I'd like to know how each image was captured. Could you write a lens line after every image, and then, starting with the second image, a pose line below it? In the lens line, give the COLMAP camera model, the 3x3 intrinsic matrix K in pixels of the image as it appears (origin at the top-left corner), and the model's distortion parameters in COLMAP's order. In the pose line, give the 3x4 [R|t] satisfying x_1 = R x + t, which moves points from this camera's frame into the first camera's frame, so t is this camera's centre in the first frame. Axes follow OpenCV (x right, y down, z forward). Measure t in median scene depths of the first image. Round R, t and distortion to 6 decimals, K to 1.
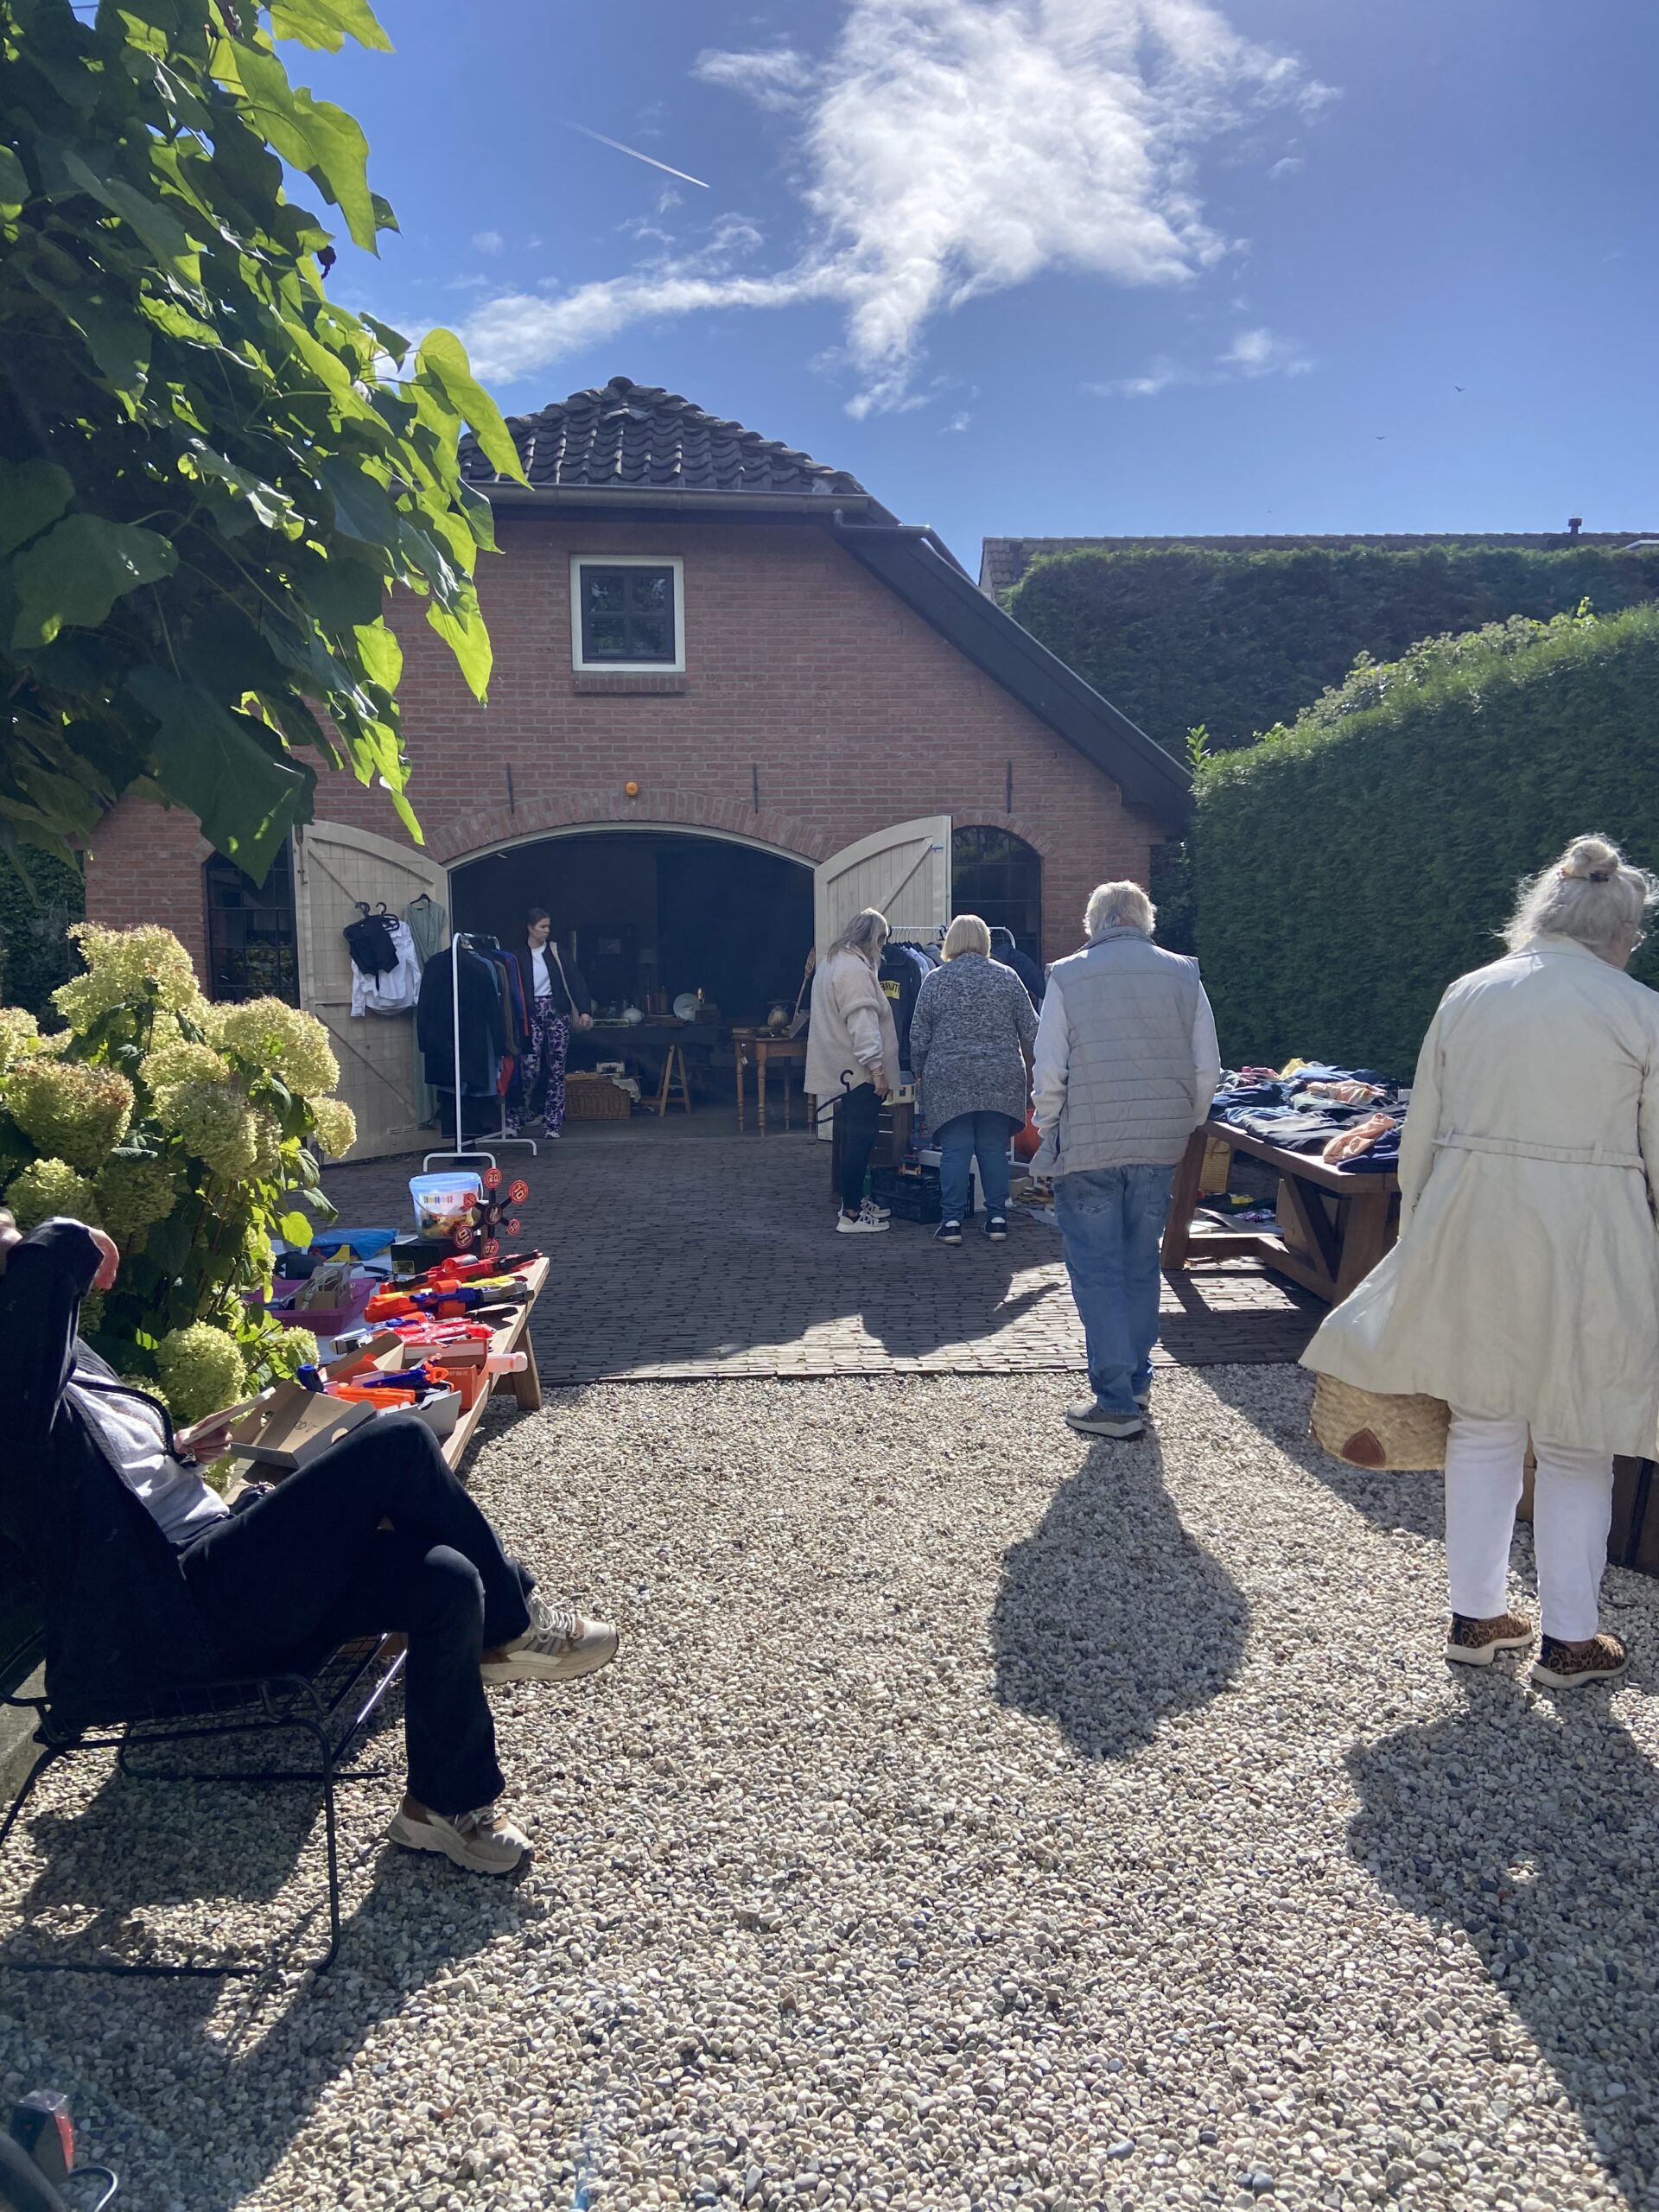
lens RADIAL K [[1652.2, 0, 829.5], [0, 1652.2, 1106.0], [0, 0, 1]] dist [0.129127, -0.169297]
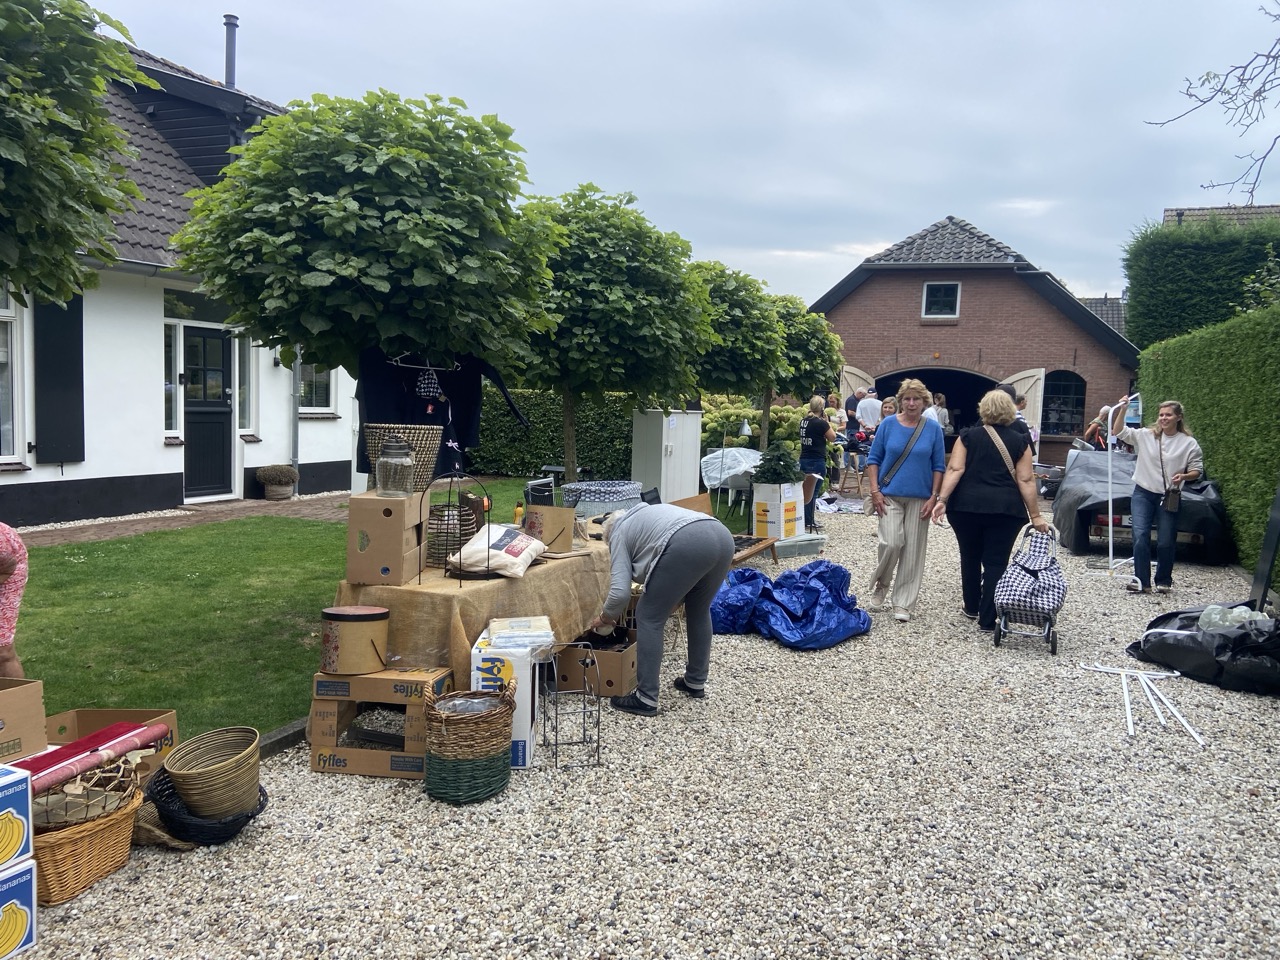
lens RADIAL K [[956.1, 0, 666.5], [0, 956.1, 471.7], [0, 0, 1]] dist [0.129127, -0.169297]
pose [[0.900594, 0.076364, -0.427901, 0.213243], [-0.076533, 0.996925, 0.016835, 0.032924], [0.427871, 0.017587, 0.903669, -0.839117]]
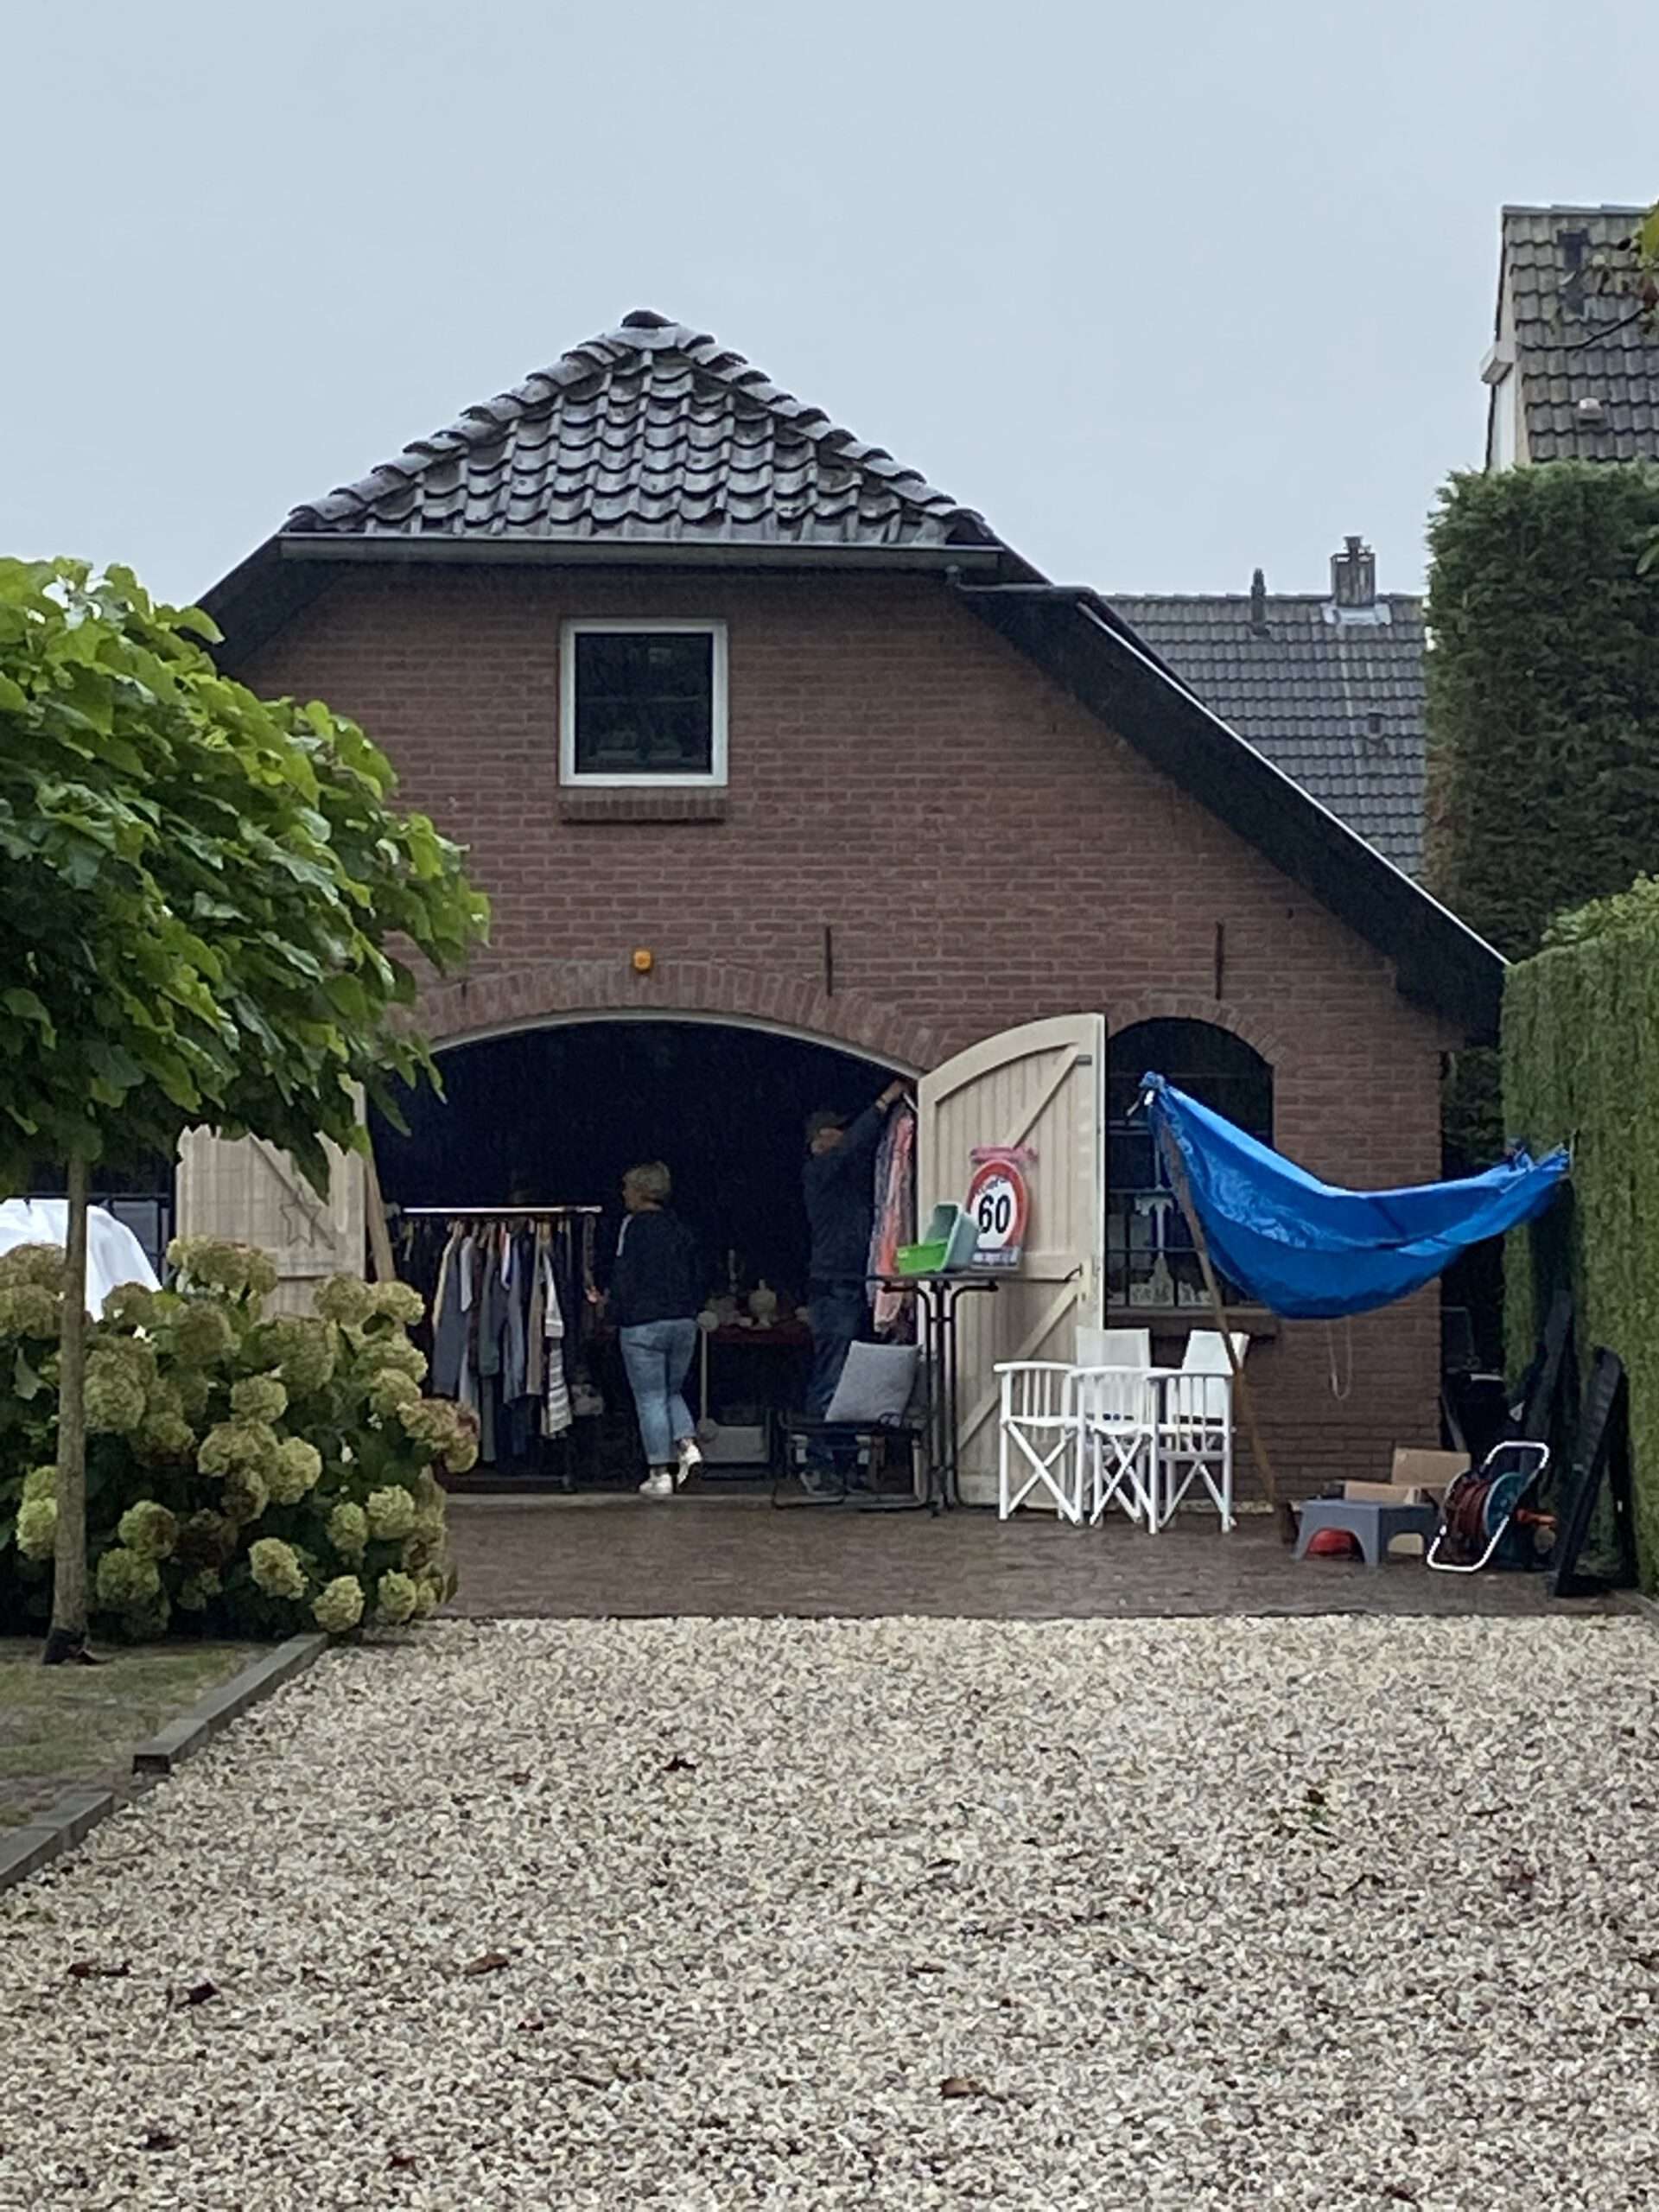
lens RADIAL K [[6337.2, 0, 829.5], [0, 6337.2, 1106.0], [0, 0, 1]] dist [0.055704, 0.162128]
pose [[0.995751, 0.011259, -0.091396, 0.187991], [-0.020057, 0.995187, -0.095921, 0.108011], [0.089876, 0.097346, 0.991184, -1.499149]]
